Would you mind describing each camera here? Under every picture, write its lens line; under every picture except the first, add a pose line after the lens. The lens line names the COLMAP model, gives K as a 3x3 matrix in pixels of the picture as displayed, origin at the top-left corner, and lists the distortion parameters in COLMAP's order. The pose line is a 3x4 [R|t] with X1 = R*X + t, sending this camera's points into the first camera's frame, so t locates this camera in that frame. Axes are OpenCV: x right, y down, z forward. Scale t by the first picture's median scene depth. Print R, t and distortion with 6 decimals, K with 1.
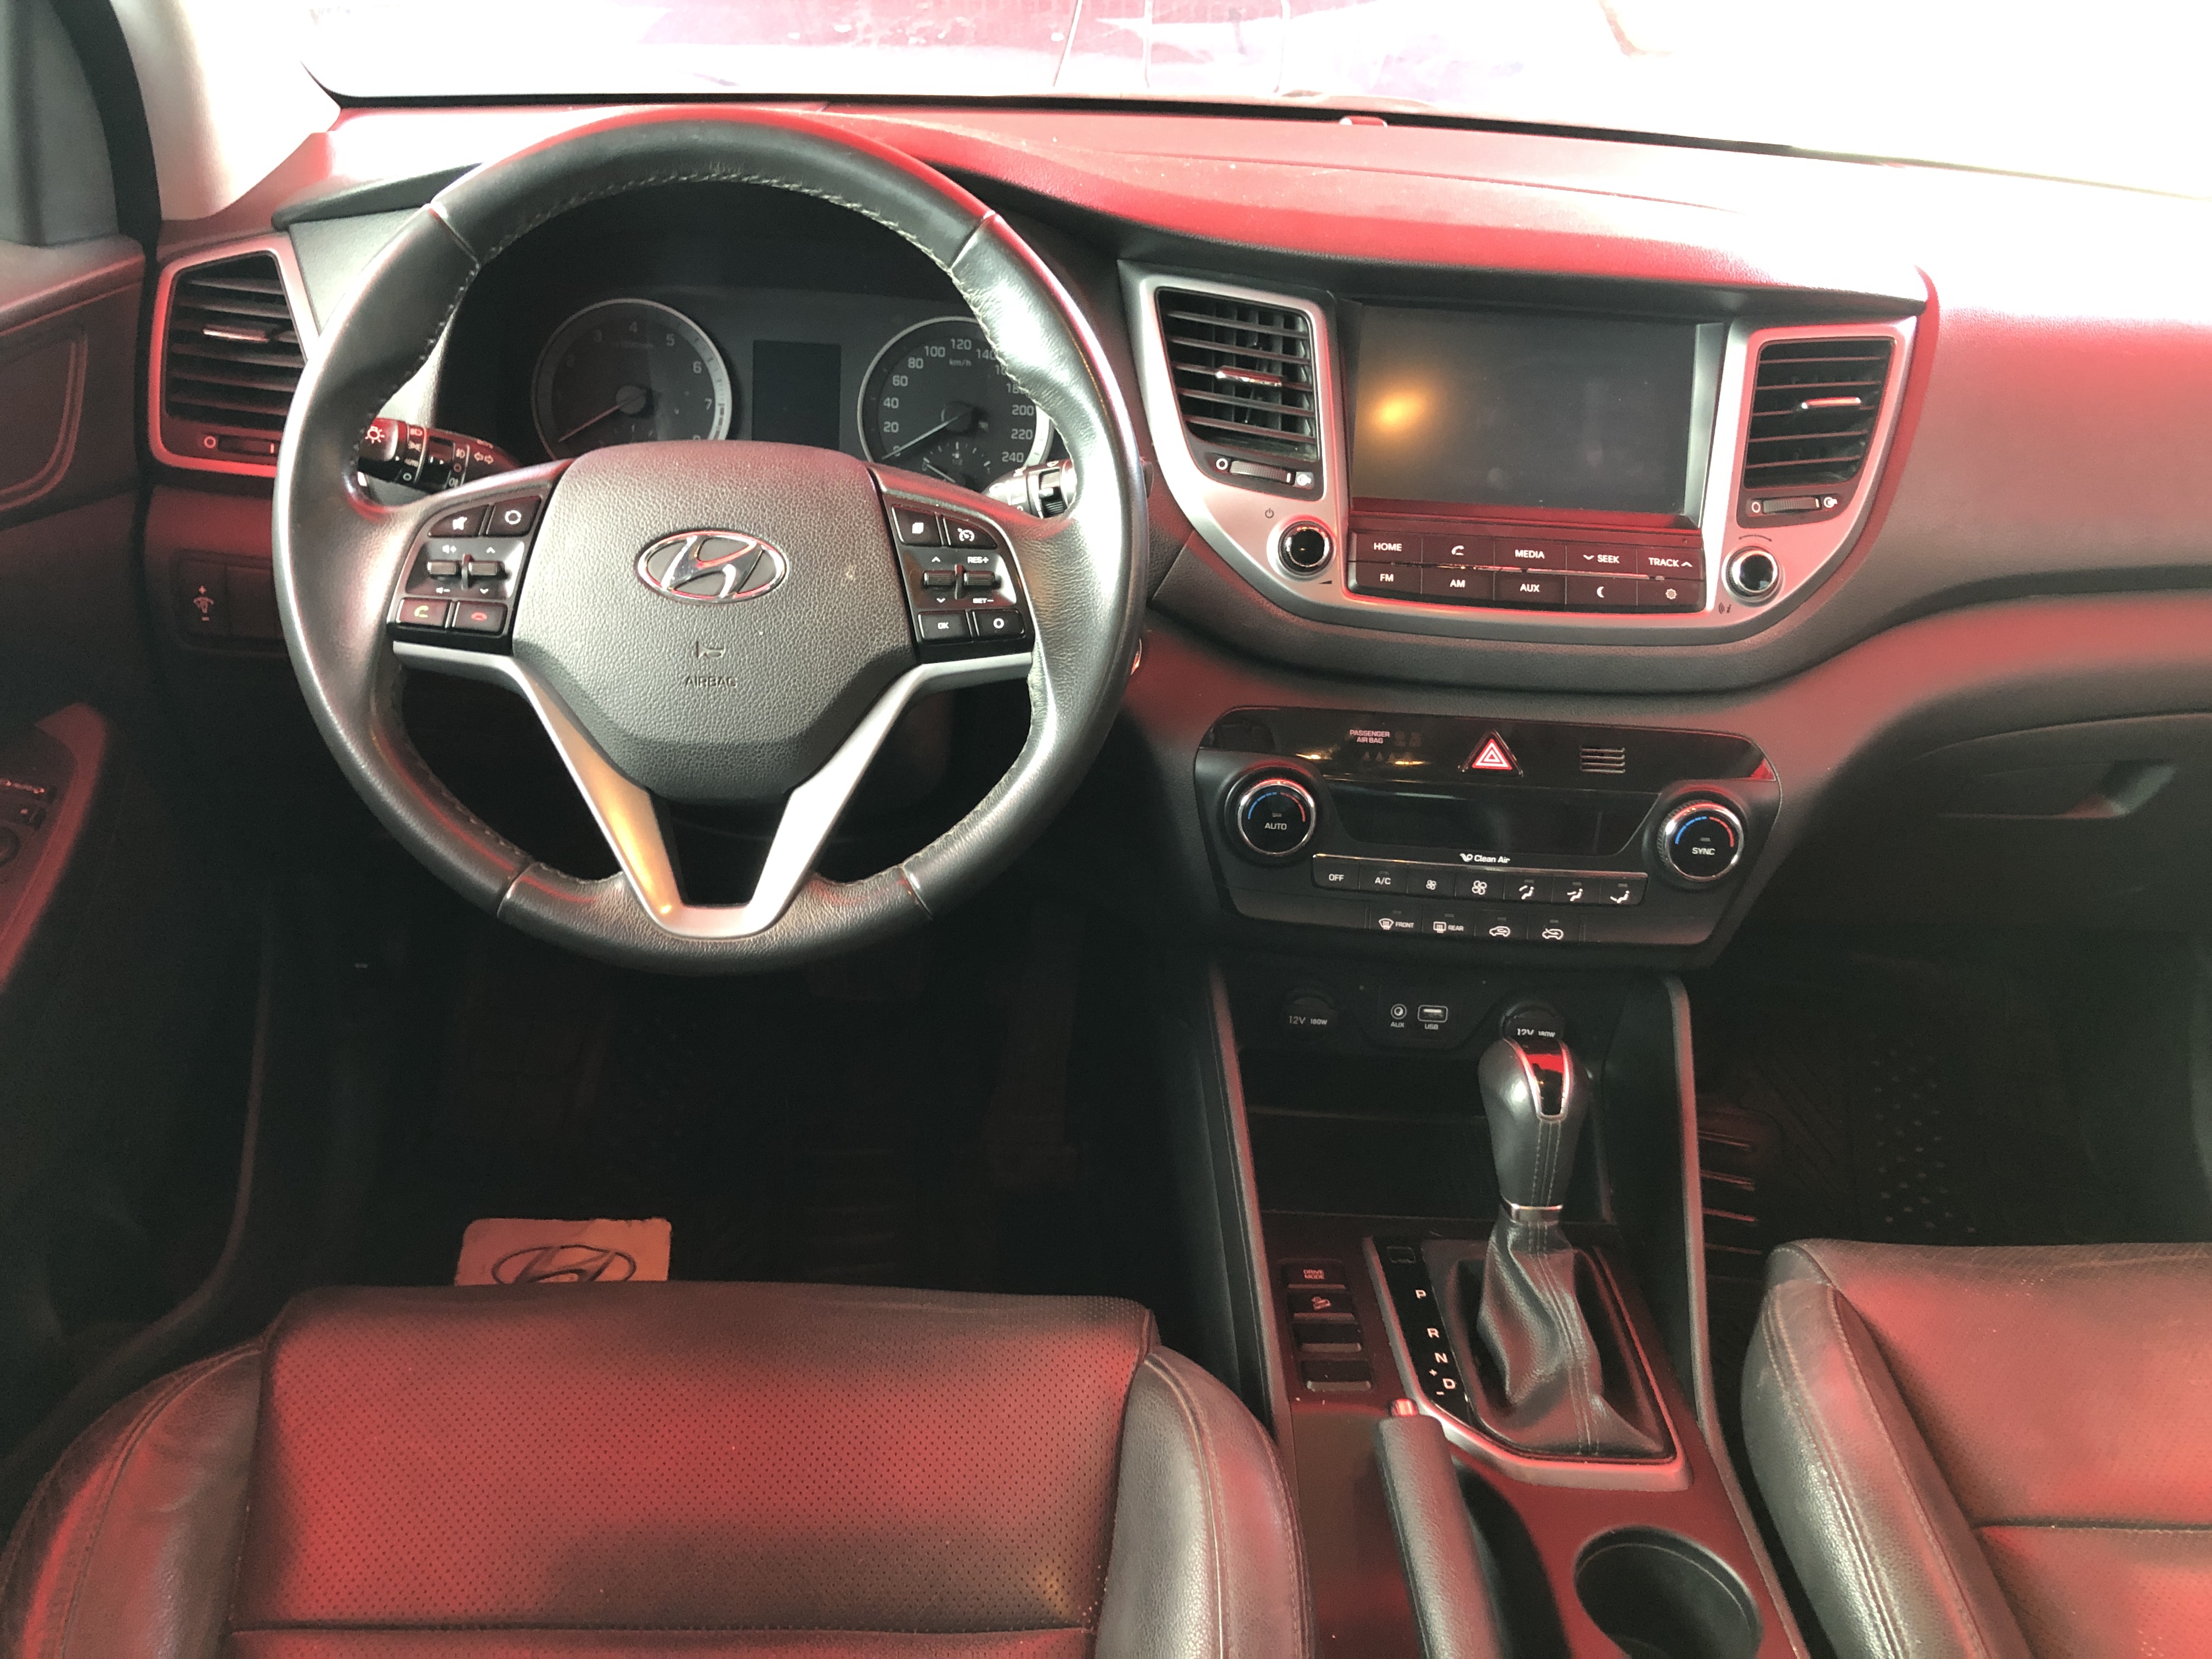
lens RADIAL K [[1797.0, 0, 1114.6], [0, 1797.0, 796.0], [0, 0, 1]] dist [0.019125, -0.047532]
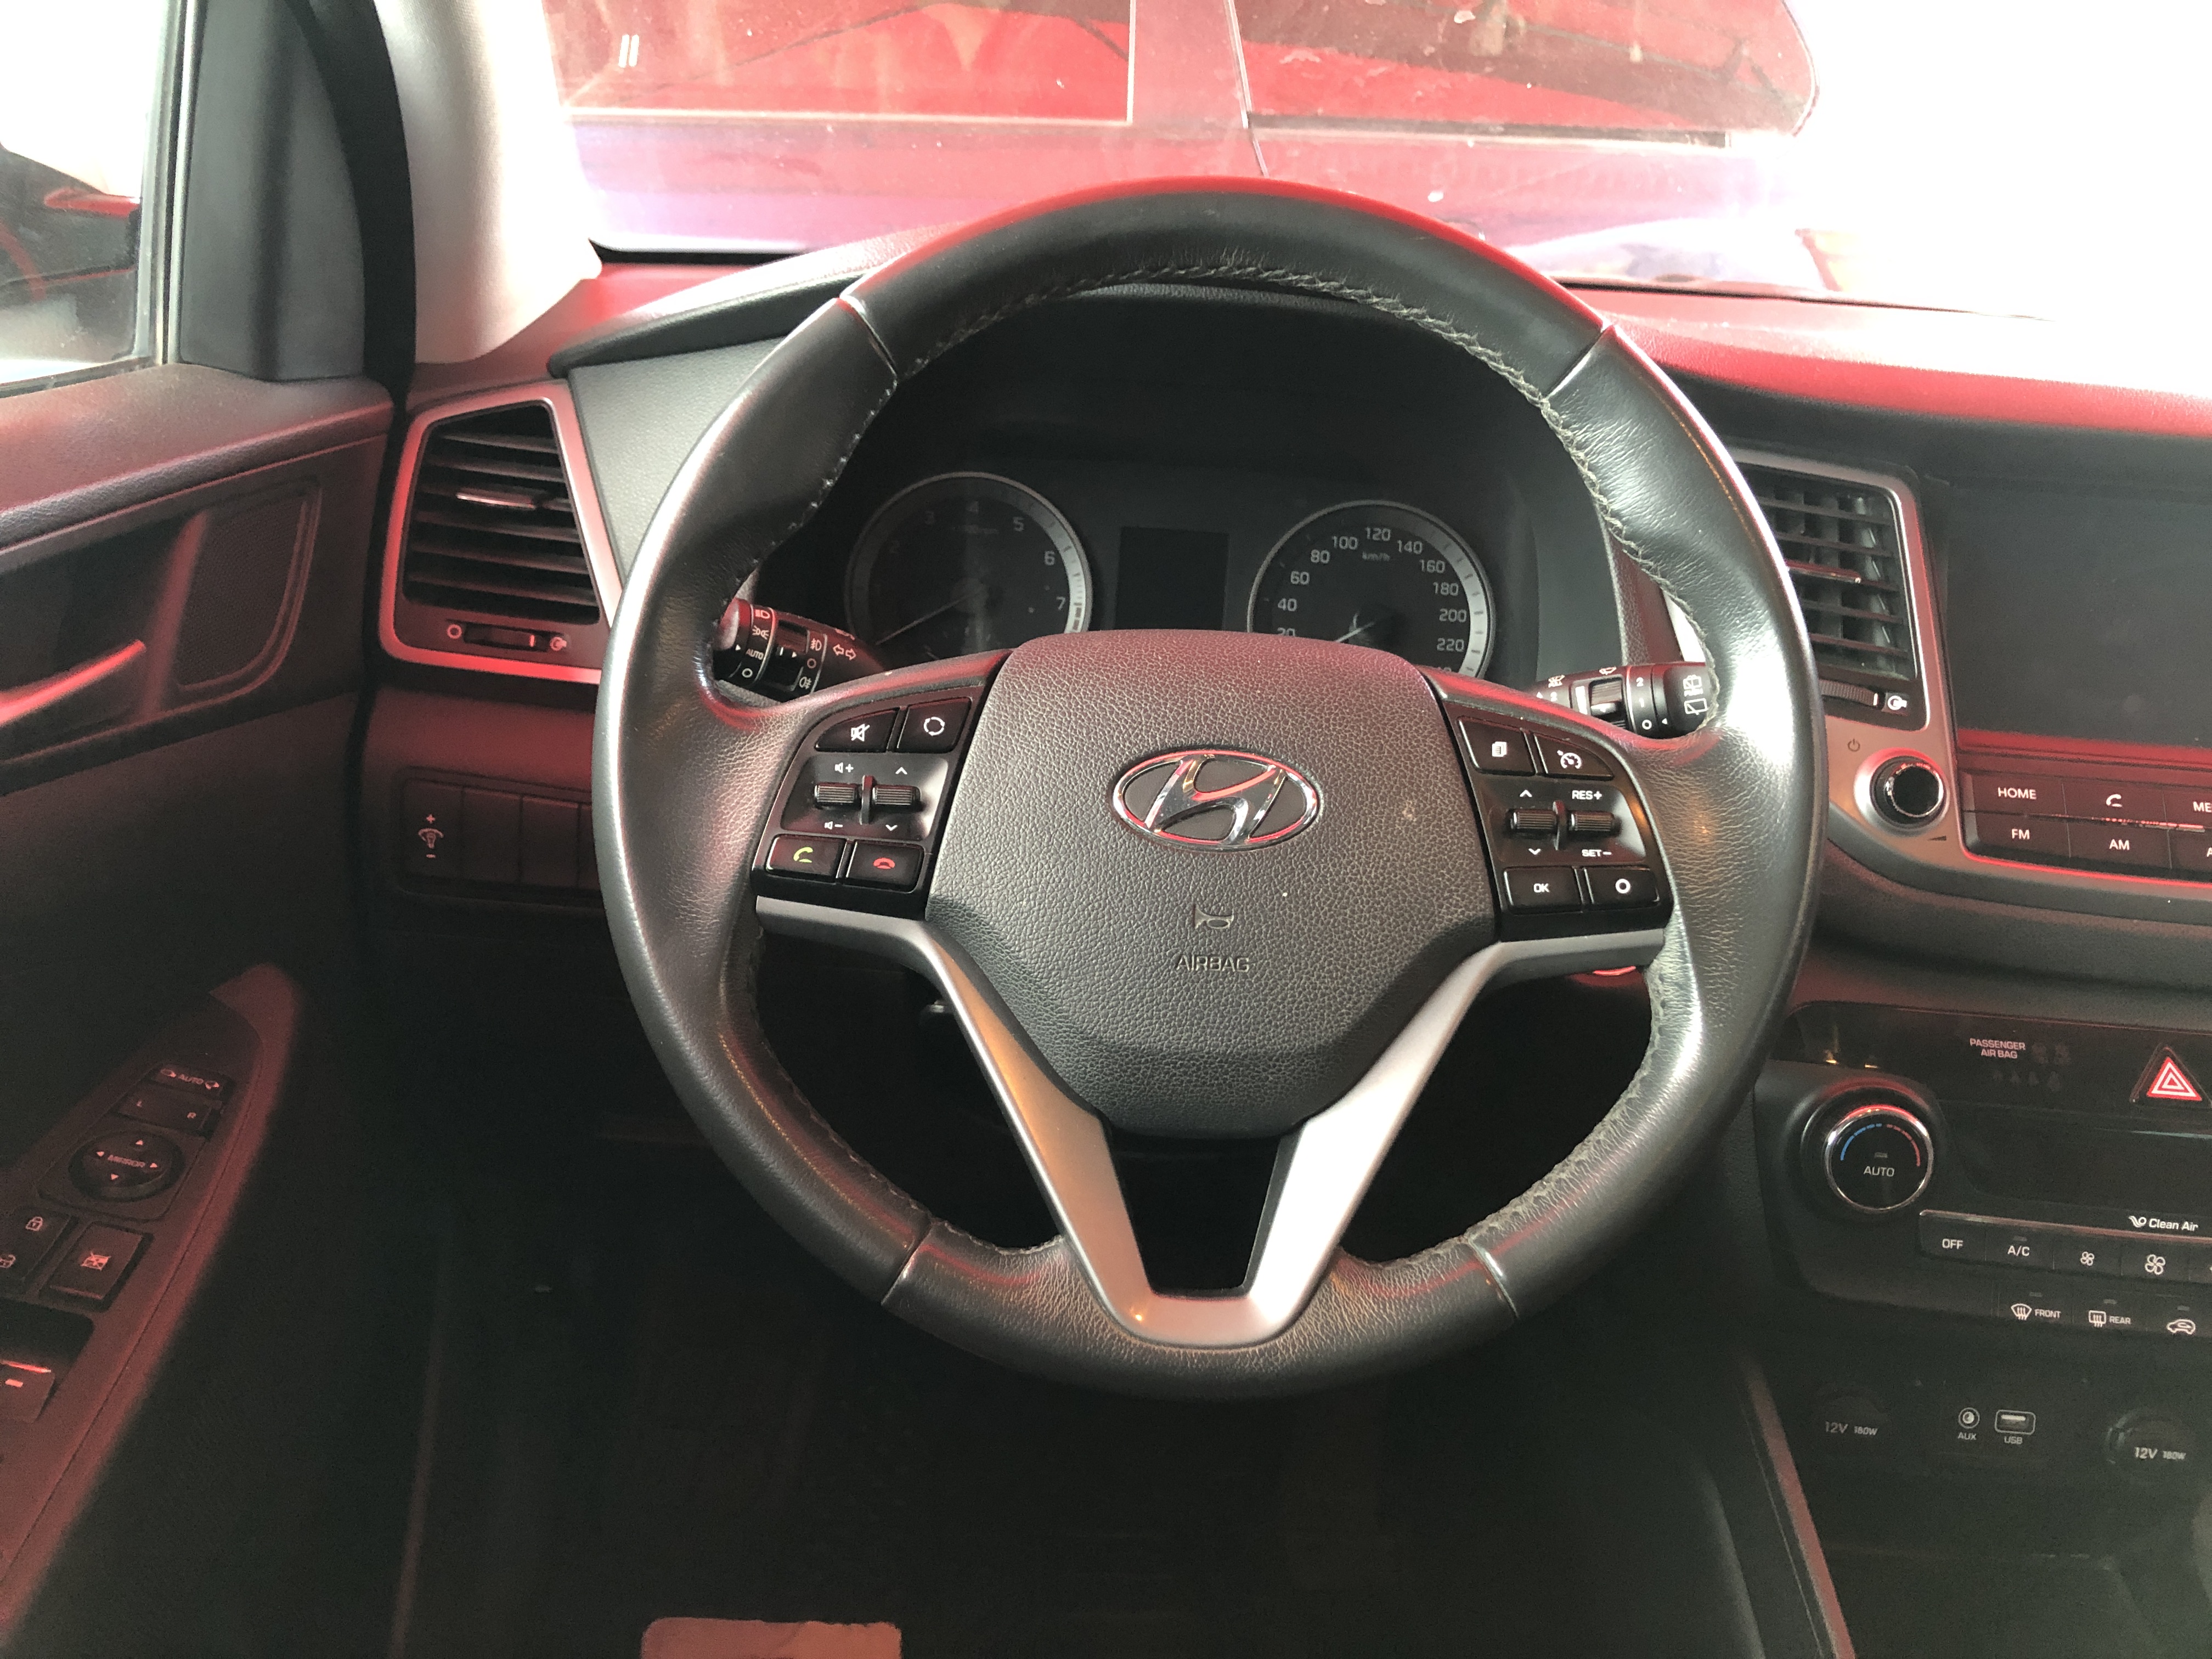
lens RADIAL K [[1797.0, 0, 1114.6], [0, 1797.0, 796.0], [0, 0, 1]] dist [0.019125, -0.047532]
pose [[0.999322, 0.019584, -0.031182, -0.206588], [-0.023737, 0.990018, -0.138929, -0.026158], [0.028150, 0.139575, 0.989811, 0.262315]]
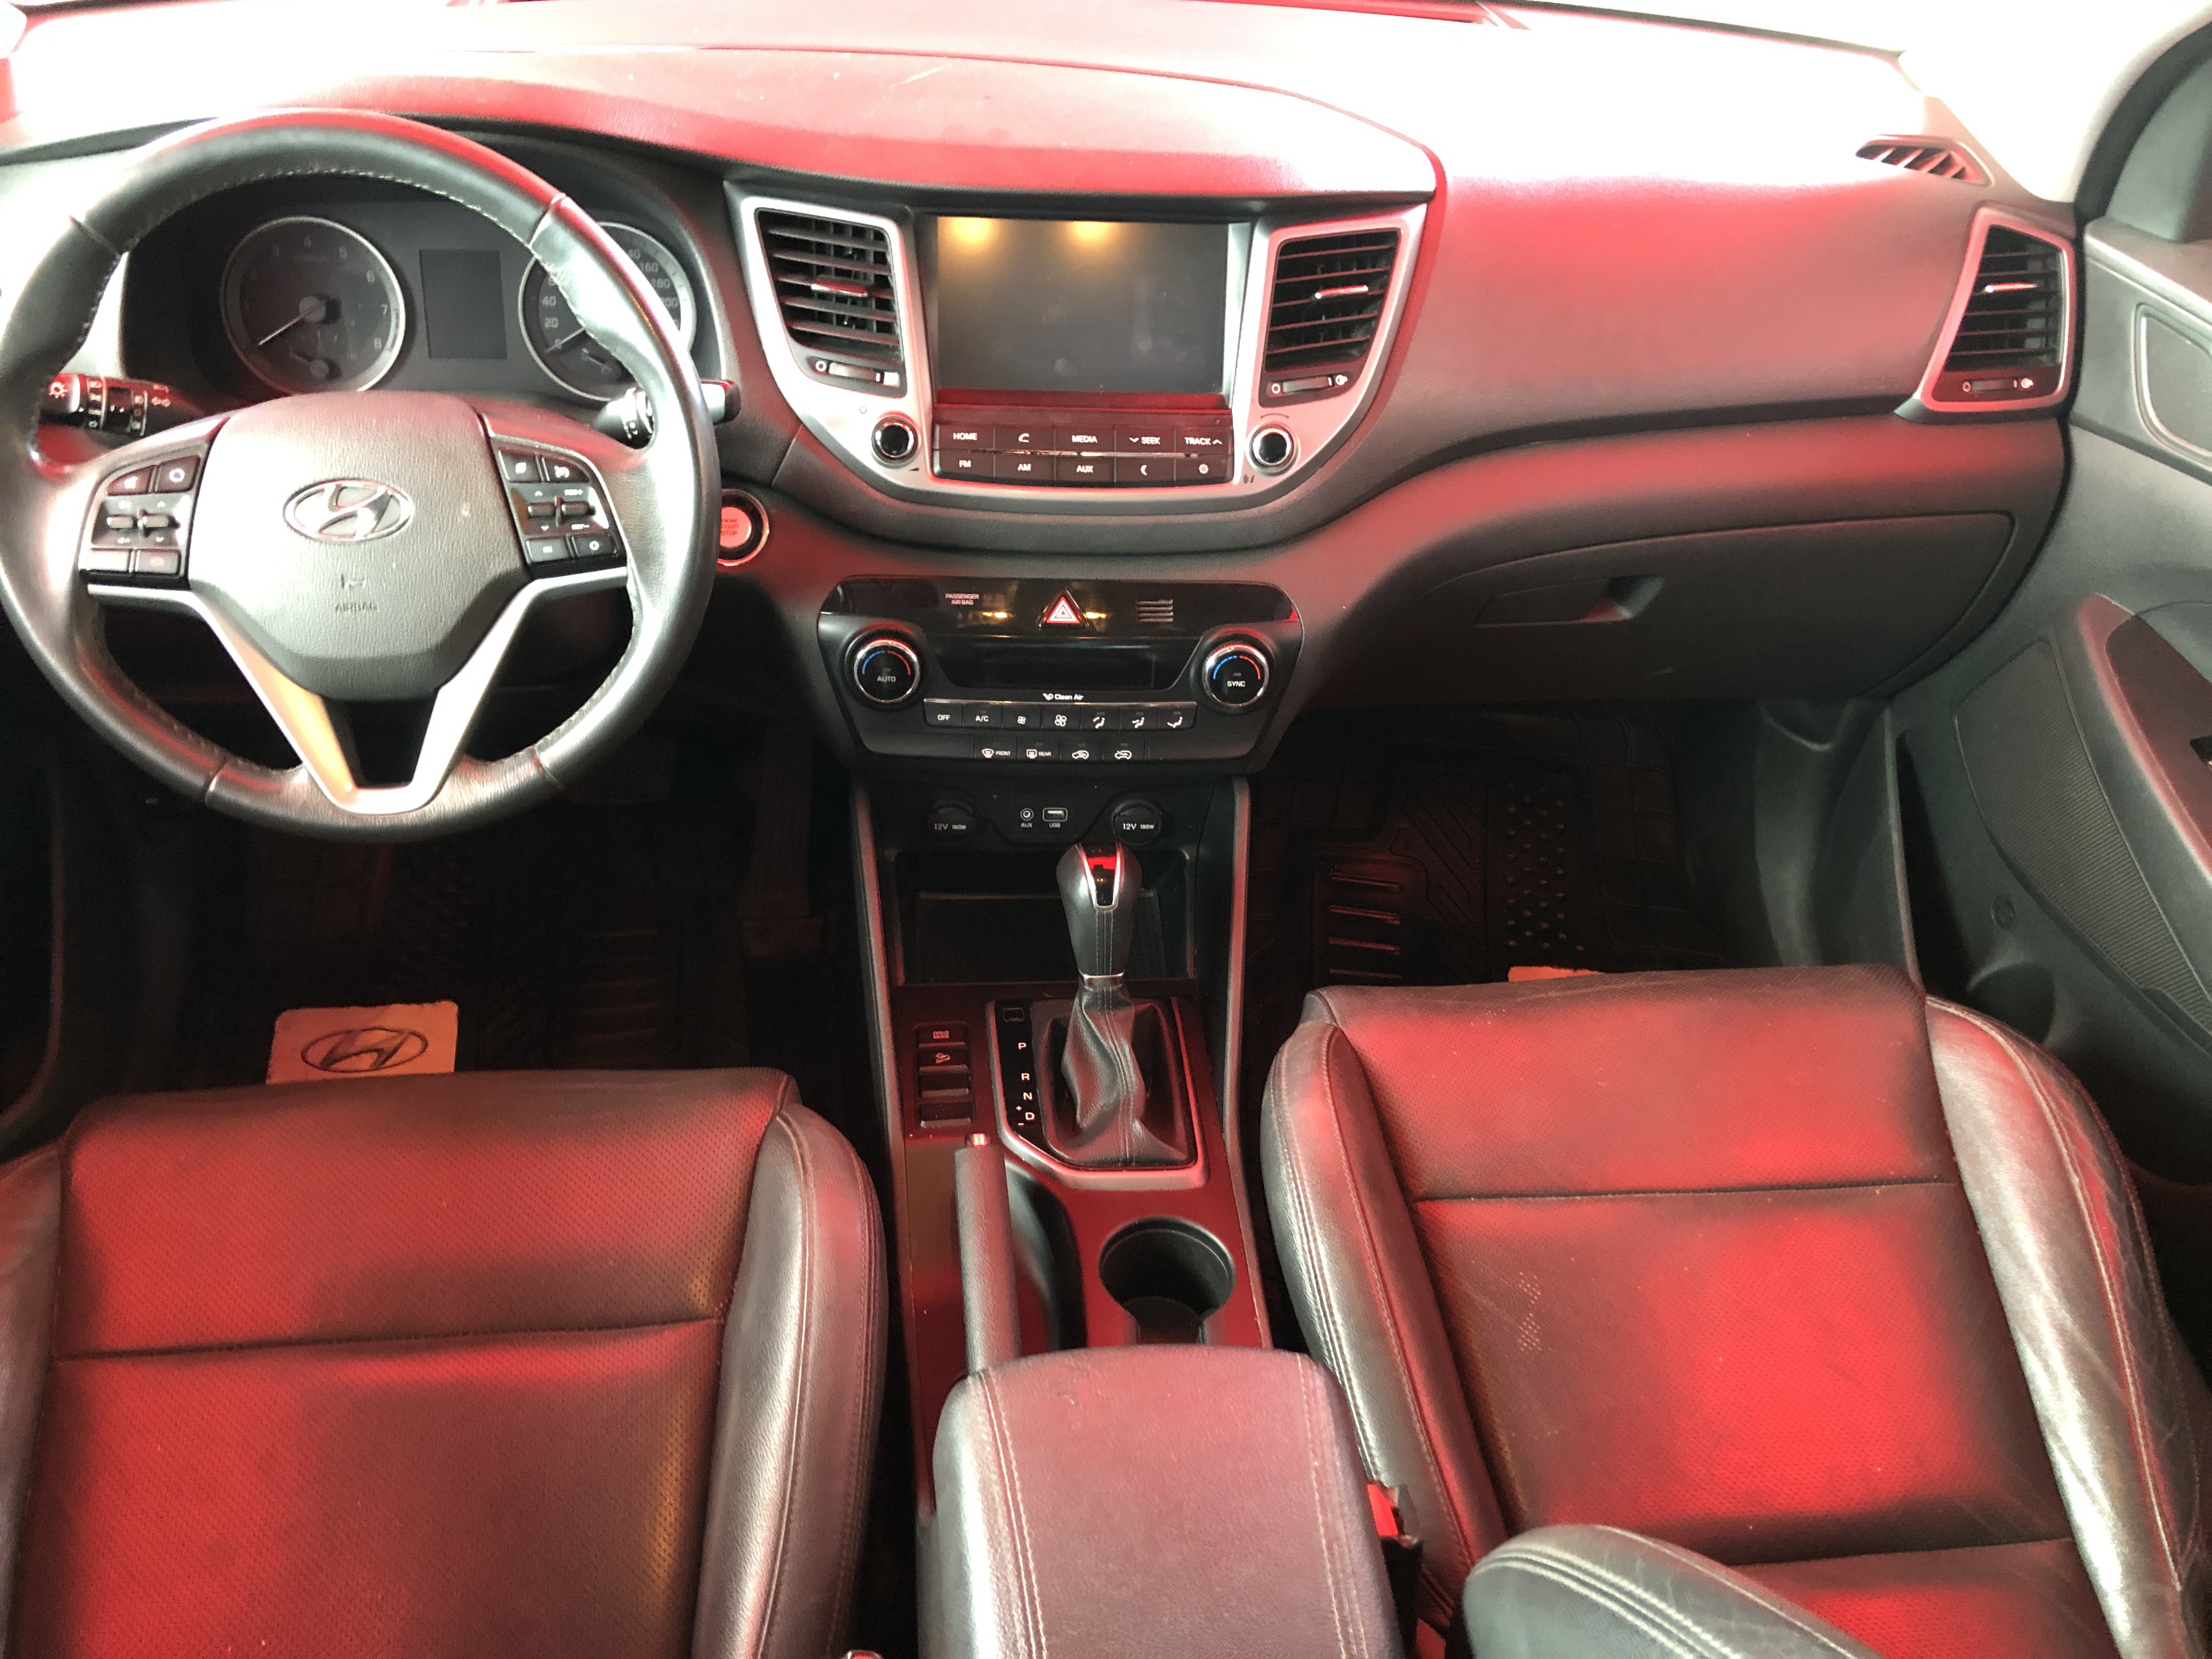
lens RADIAL K [[1791.4, 0, 1101.5], [0, 1791.4, 803.6], [0, 0, 1]] dist [0.008943, -0.002734]
pose [[0.997670, -0.049847, 0.046572, 0.181772], [0.041553, 0.985477, 0.164644, -0.095080], [-0.054102, -0.162325, 0.985253, -0.208166]]
